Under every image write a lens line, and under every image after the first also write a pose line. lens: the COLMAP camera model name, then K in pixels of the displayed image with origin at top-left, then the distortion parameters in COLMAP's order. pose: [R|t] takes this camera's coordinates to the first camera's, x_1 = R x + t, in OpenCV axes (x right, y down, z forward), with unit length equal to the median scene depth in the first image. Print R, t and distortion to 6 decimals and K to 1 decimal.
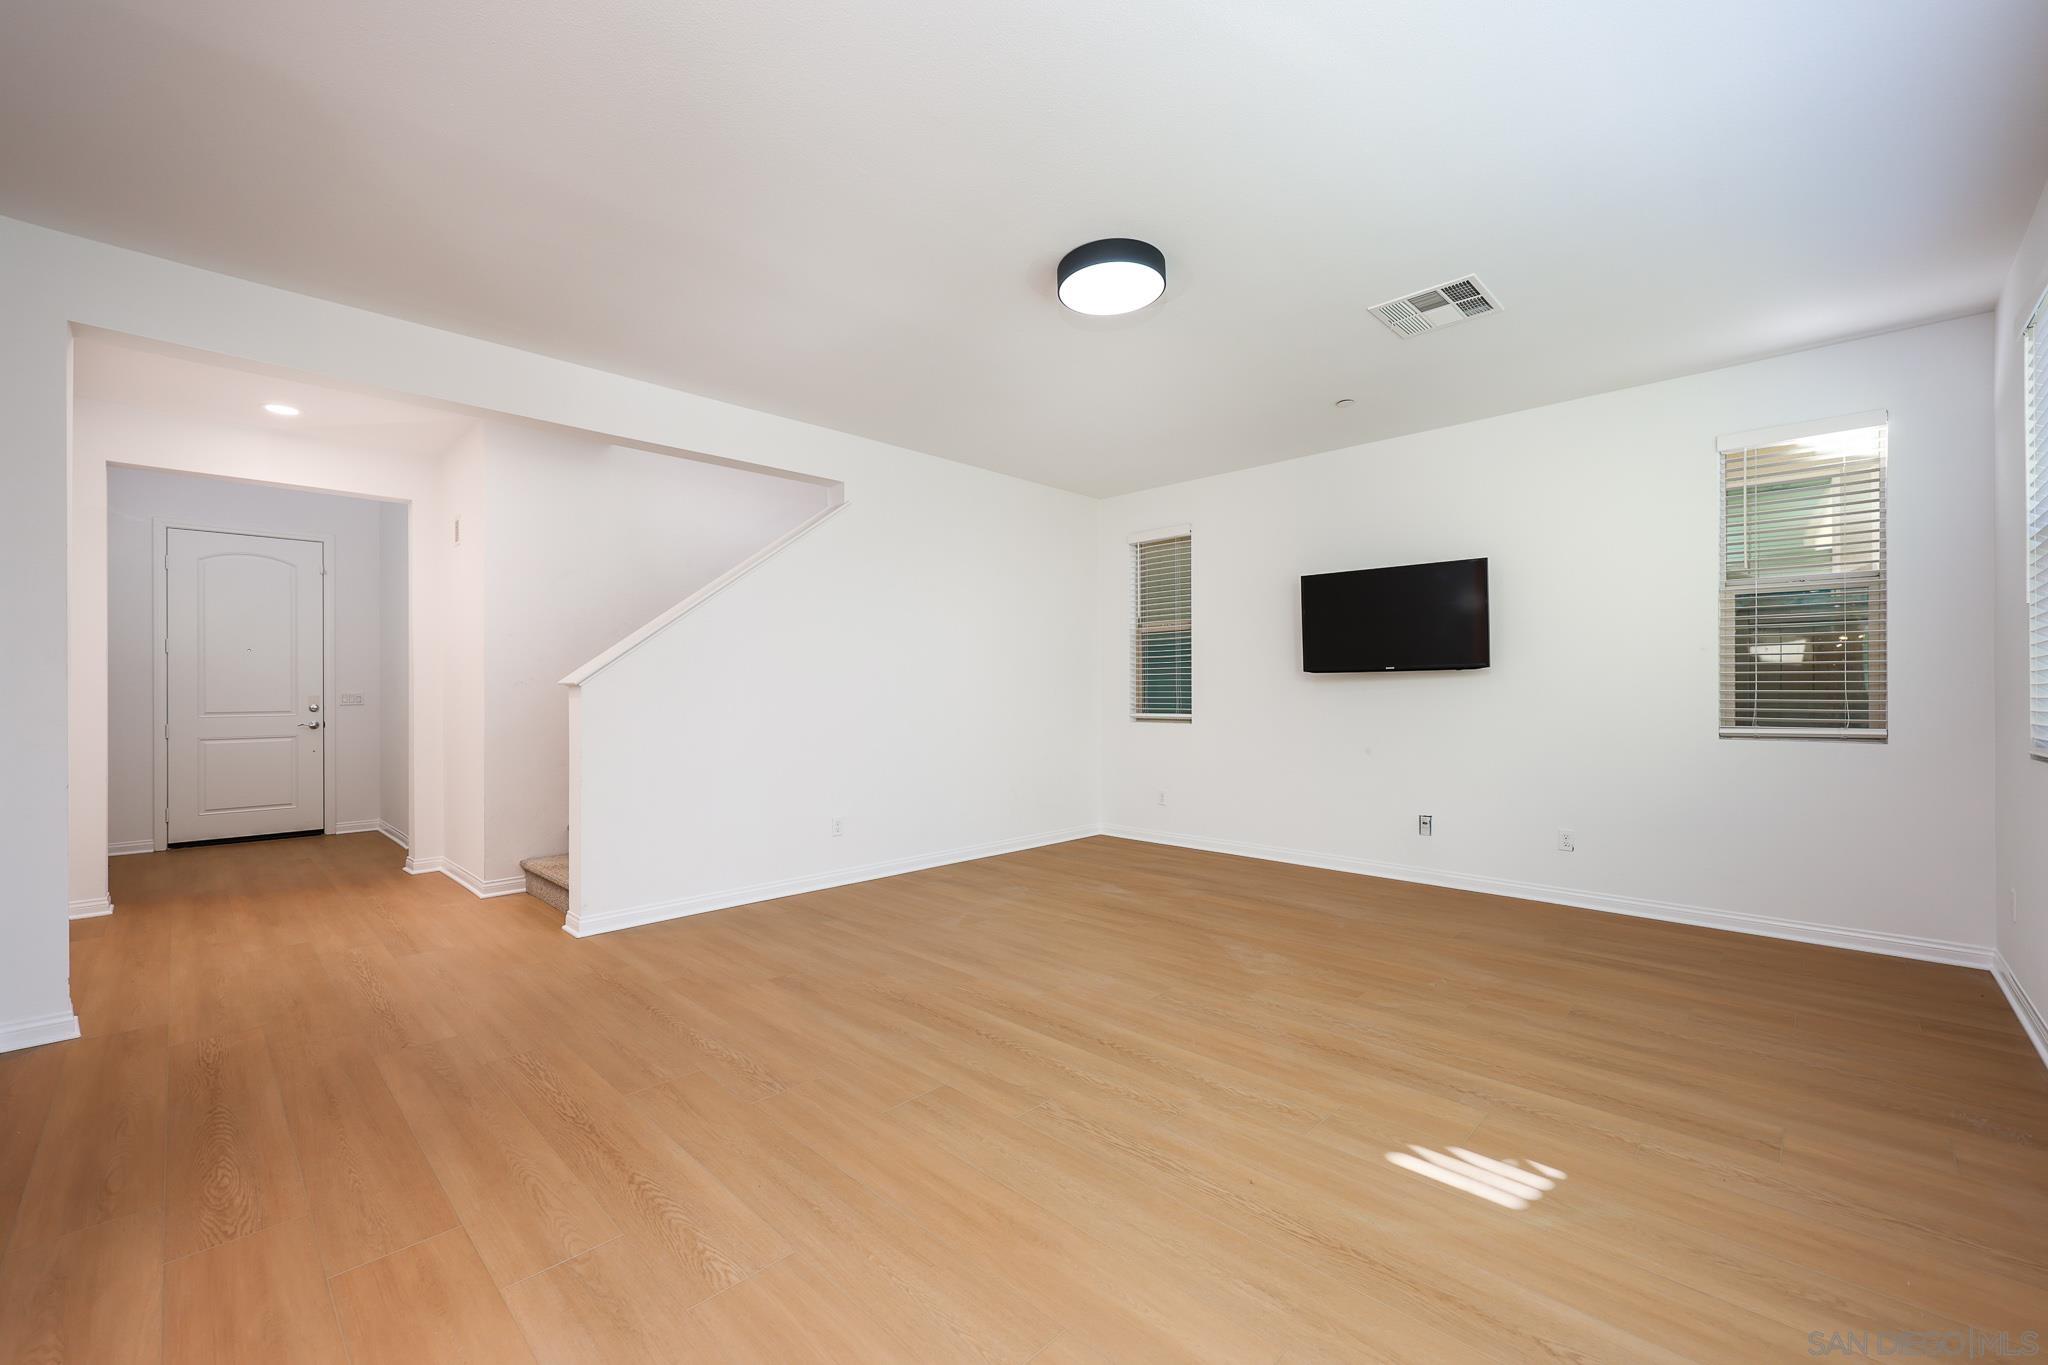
lens RADIAL K [[830.9, 0, 1028.3], [0, 830.9, 693.7], [0, 0, 1]] dist [0.000243, 0.000610]
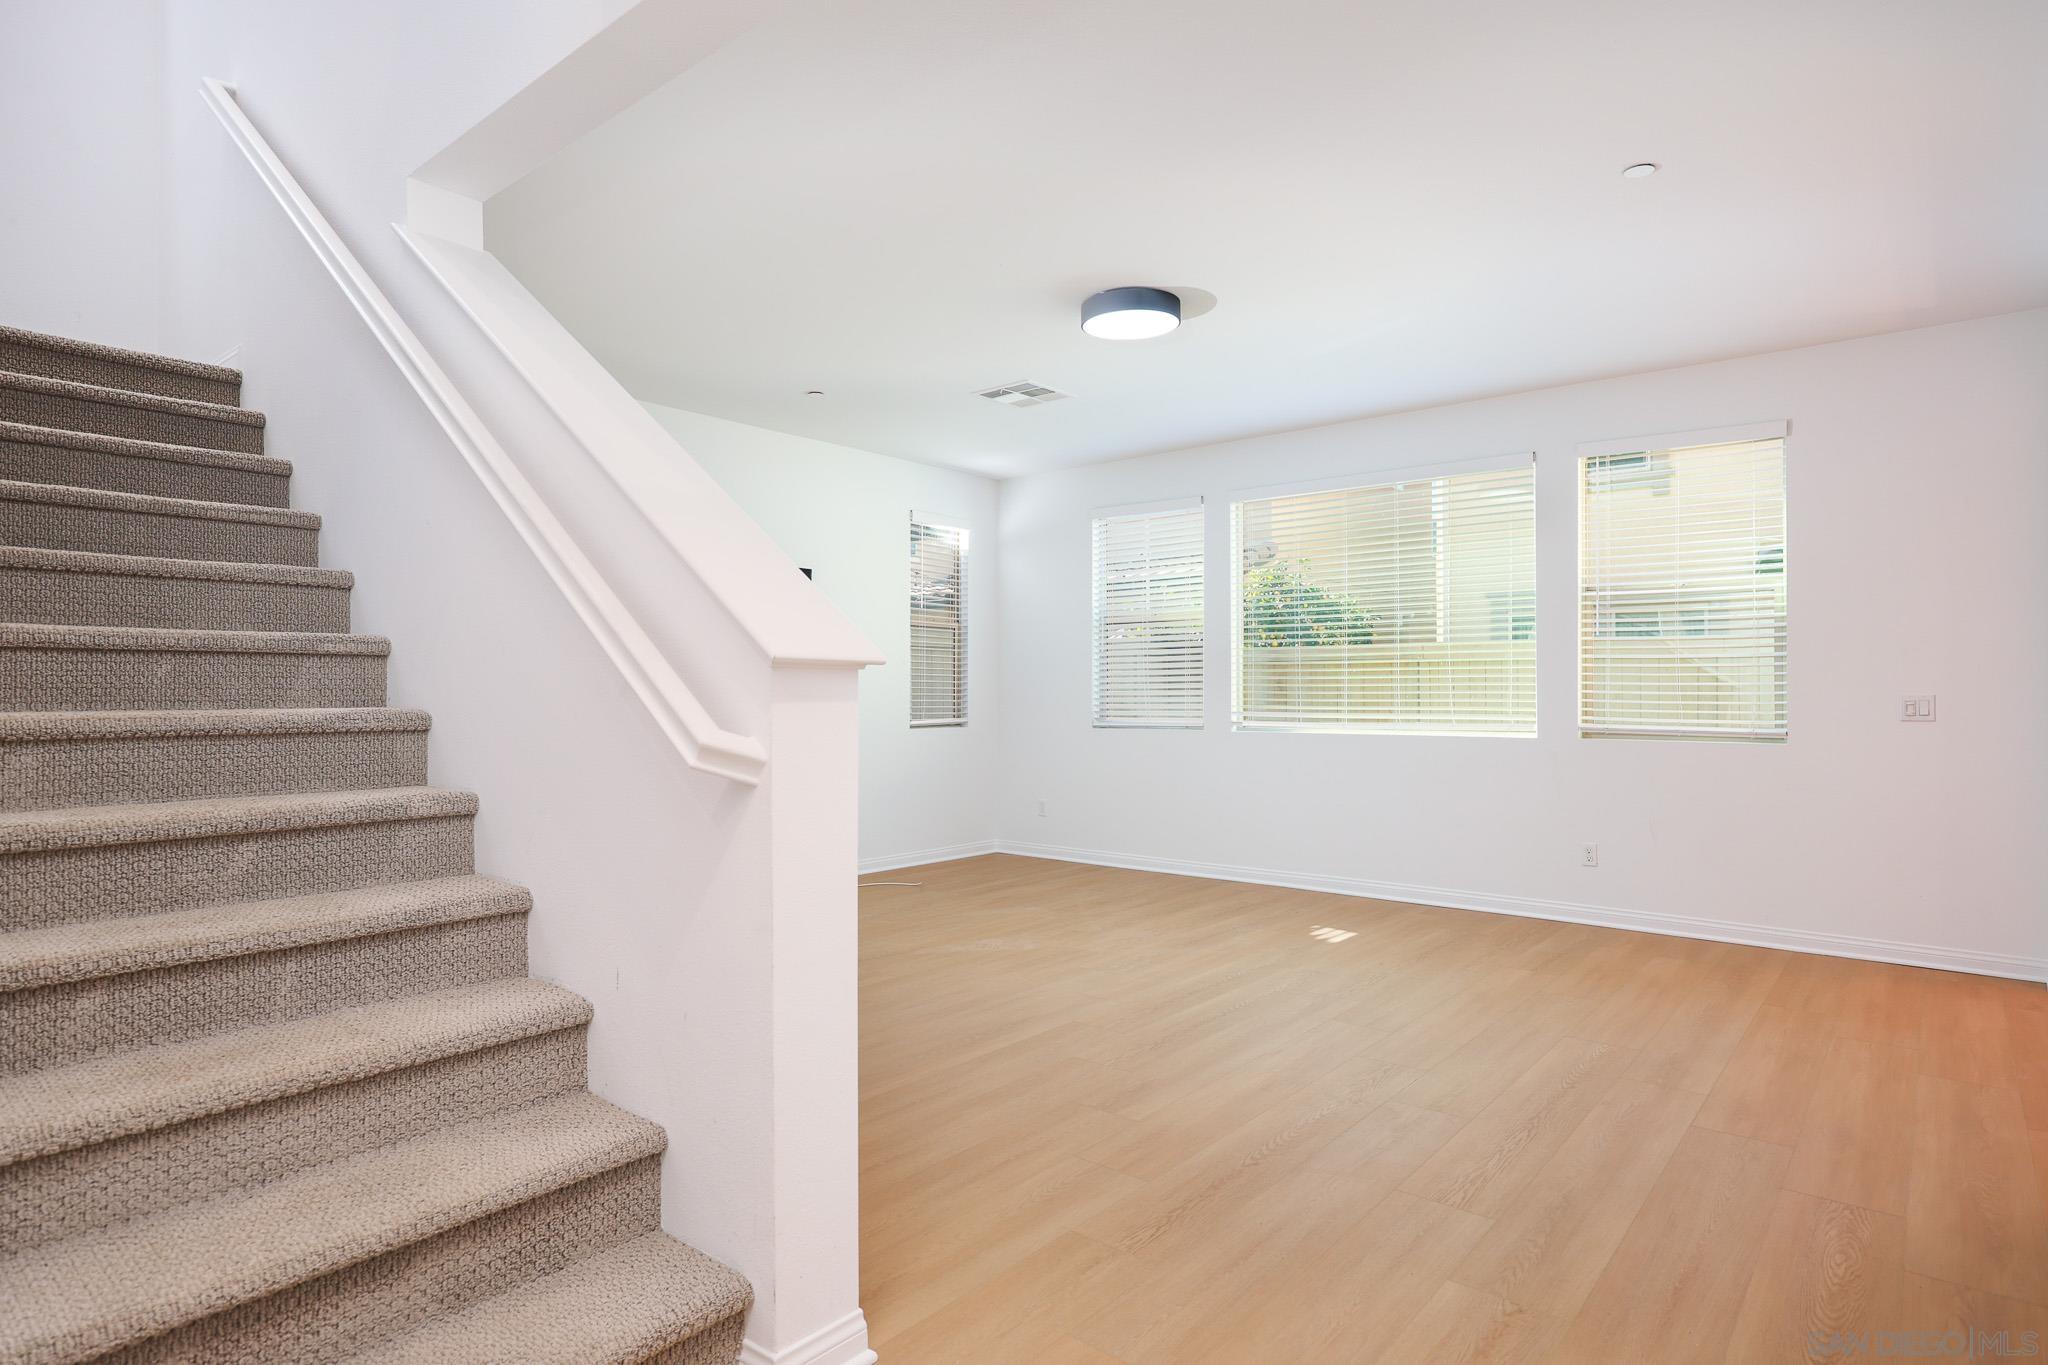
lens RADIAL K [[1083.5, 0, 1024.0], [0, 1083.5, 682.5], [0, 0, 1]] dist [-0.000385, 0.011404]
pose [[-0.067252, 0.011657, 0.997668, -1.189263], [-0.003500, 0.999923, -0.011920, -0.002168], [-0.997730, -0.004293, -0.067206, 1.116767]]
